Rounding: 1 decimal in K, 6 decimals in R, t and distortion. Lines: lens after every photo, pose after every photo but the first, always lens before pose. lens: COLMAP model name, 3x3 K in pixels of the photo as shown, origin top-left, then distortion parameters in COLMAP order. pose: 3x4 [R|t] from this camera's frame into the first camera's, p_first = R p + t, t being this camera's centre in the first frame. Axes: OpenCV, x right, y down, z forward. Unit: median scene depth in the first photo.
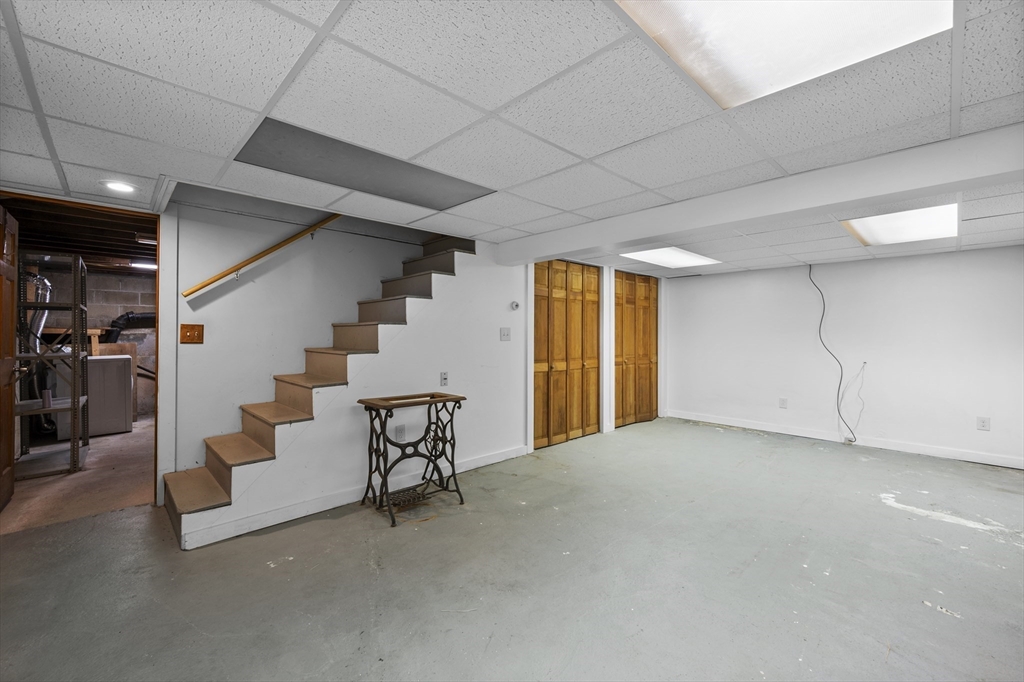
lens RADIAL K [[407.5, 0, 512.3], [0, 407.5, 346.3], [0, 0, 1]] dist [0.000298, -0.000067]
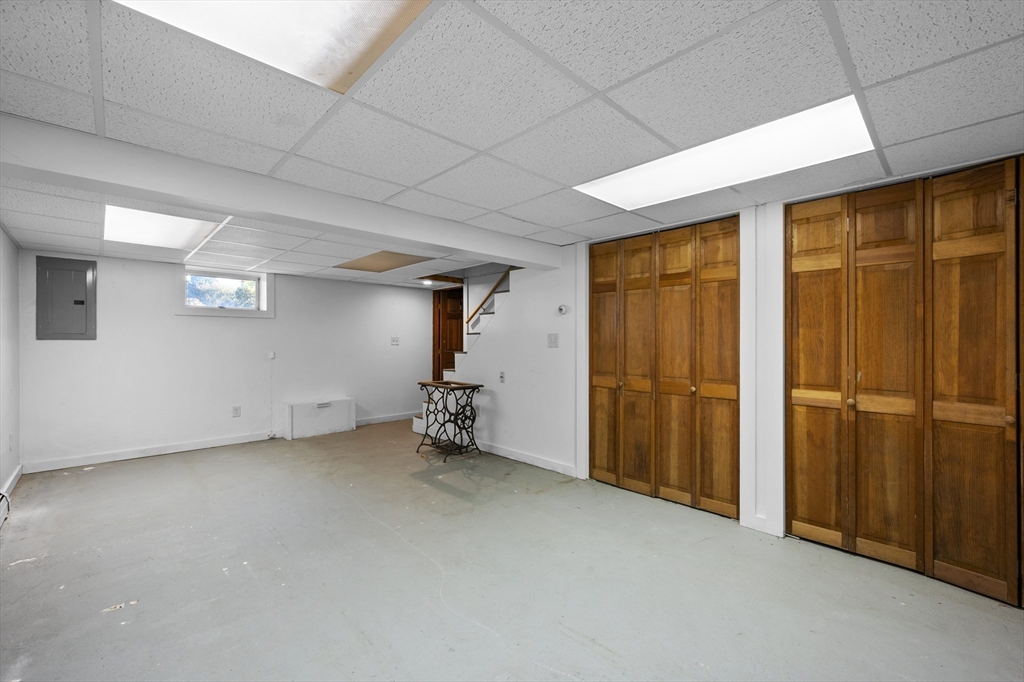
lens RADIAL K [[407.5, 0, 512.3], [0, 407.5, 346.3], [0, 0, 1]] dist [0.000298, -0.000067]
pose [[0.042896, 0.009222, -0.999037, 0.852137], [-0.026691, 0.999611, 0.008081, -0.018913], [0.998723, 0.026319, 0.043125, 0.775430]]
